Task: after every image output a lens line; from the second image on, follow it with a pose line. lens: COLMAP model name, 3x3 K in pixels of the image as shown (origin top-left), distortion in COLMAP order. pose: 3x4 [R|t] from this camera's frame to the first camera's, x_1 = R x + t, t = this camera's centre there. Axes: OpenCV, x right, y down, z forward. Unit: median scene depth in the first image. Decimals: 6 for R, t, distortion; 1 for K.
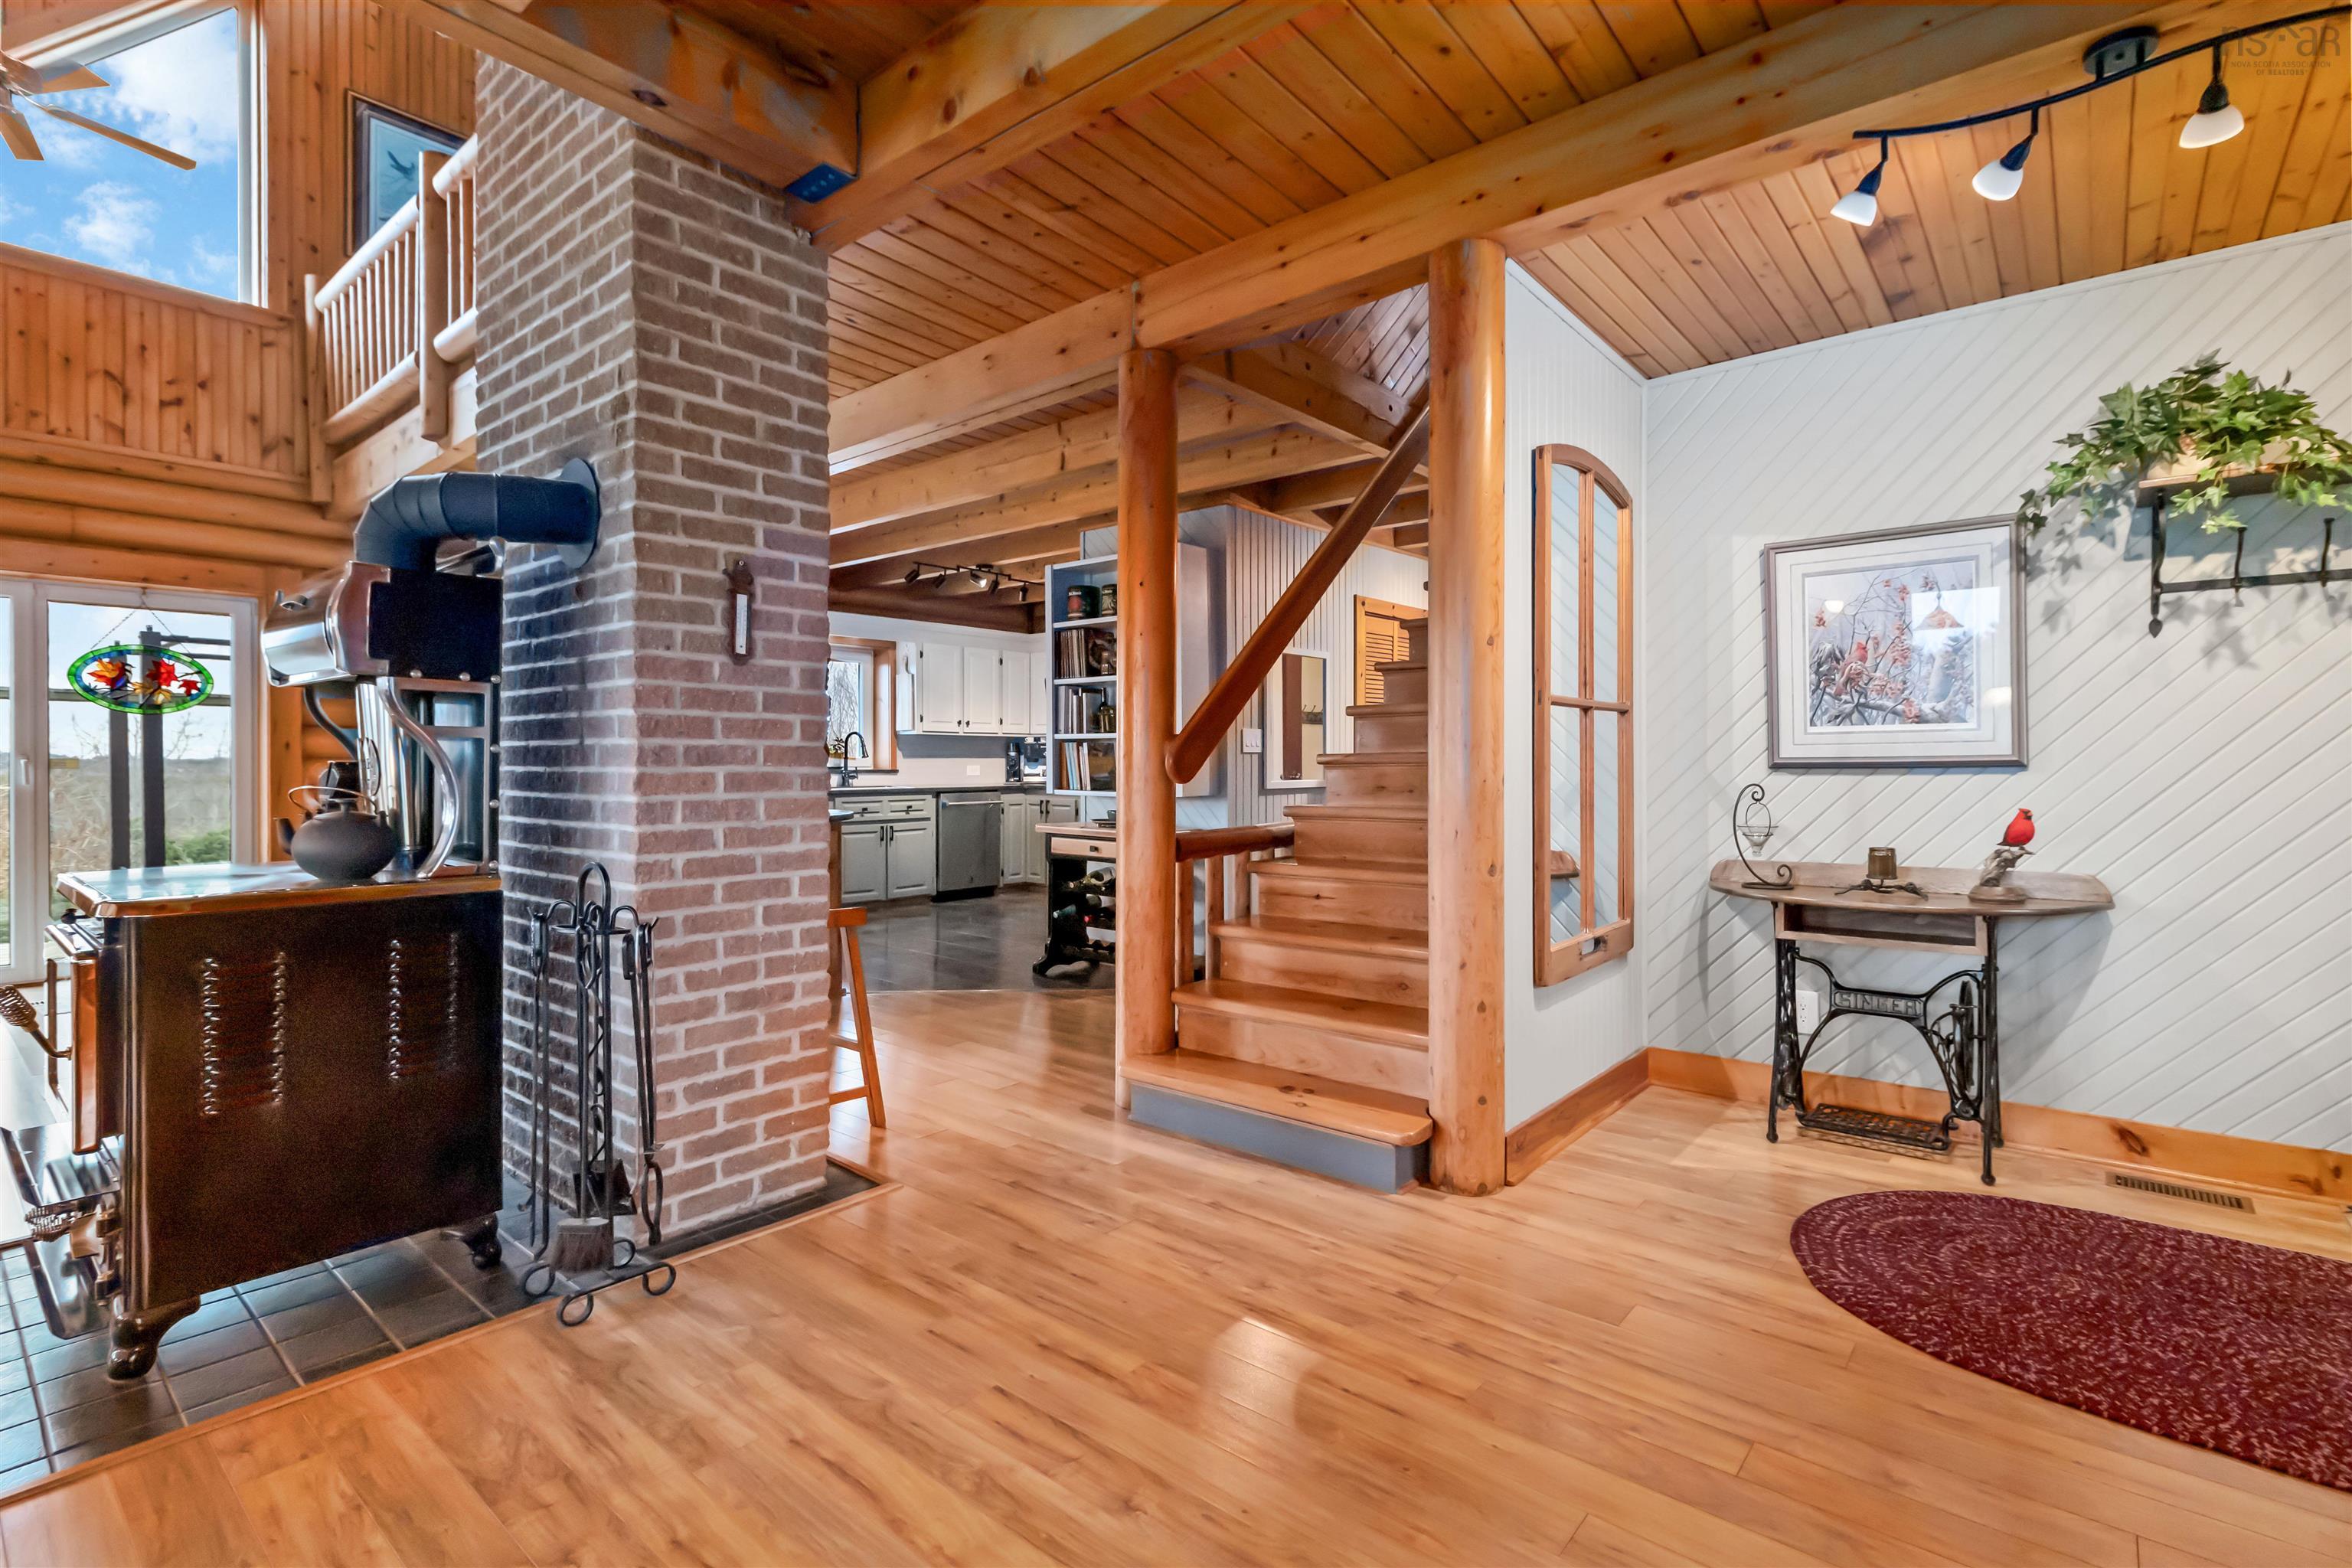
lens RADIAL K [[1090.8, 0, 1200.2], [0, 1090.8, 771.6], [0, 0, 1]] dist [0.006634, -0.000826]
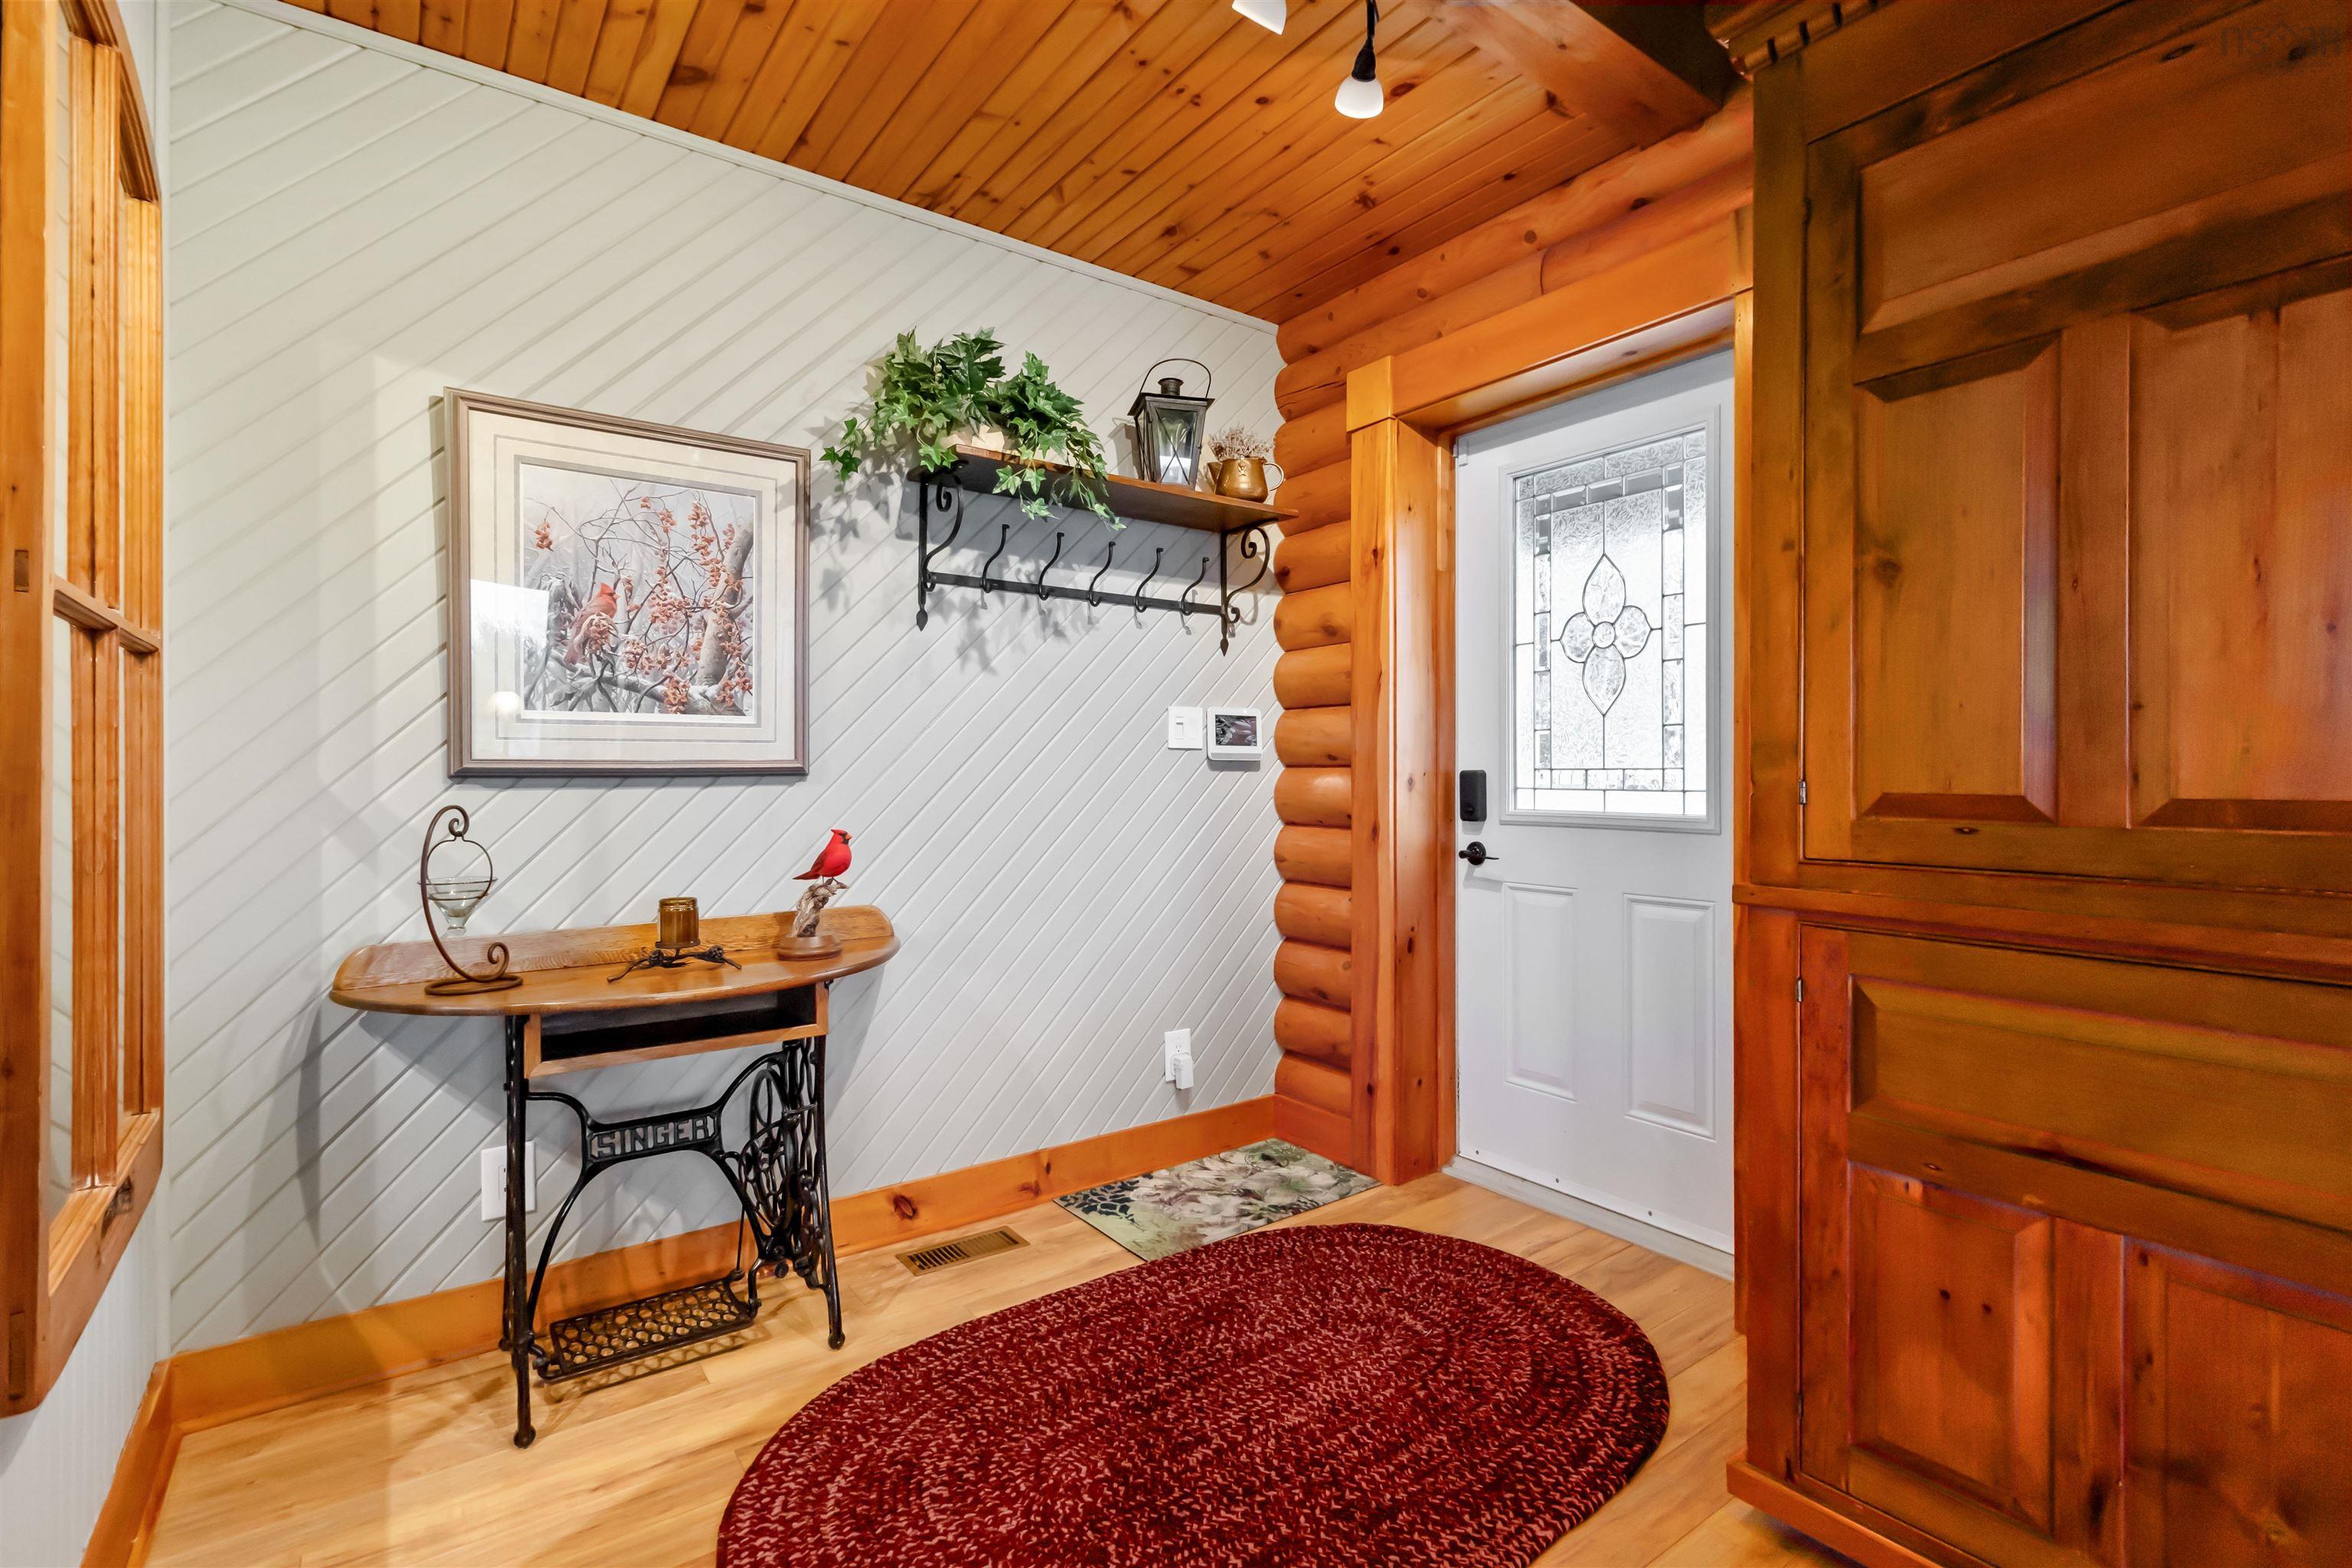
lens RADIAL K [[1090.8, 0, 1200.2], [0, 1090.8, 771.6], [0, 0, 1]] dist [0.006634, -0.000826]
pose [[0.247969, 0.004146, 0.968759, 0.060494], [0.002838, 0.999983, -0.005006, -0.002262], [-0.968764, 0.003991, 0.247953, 0.491748]]
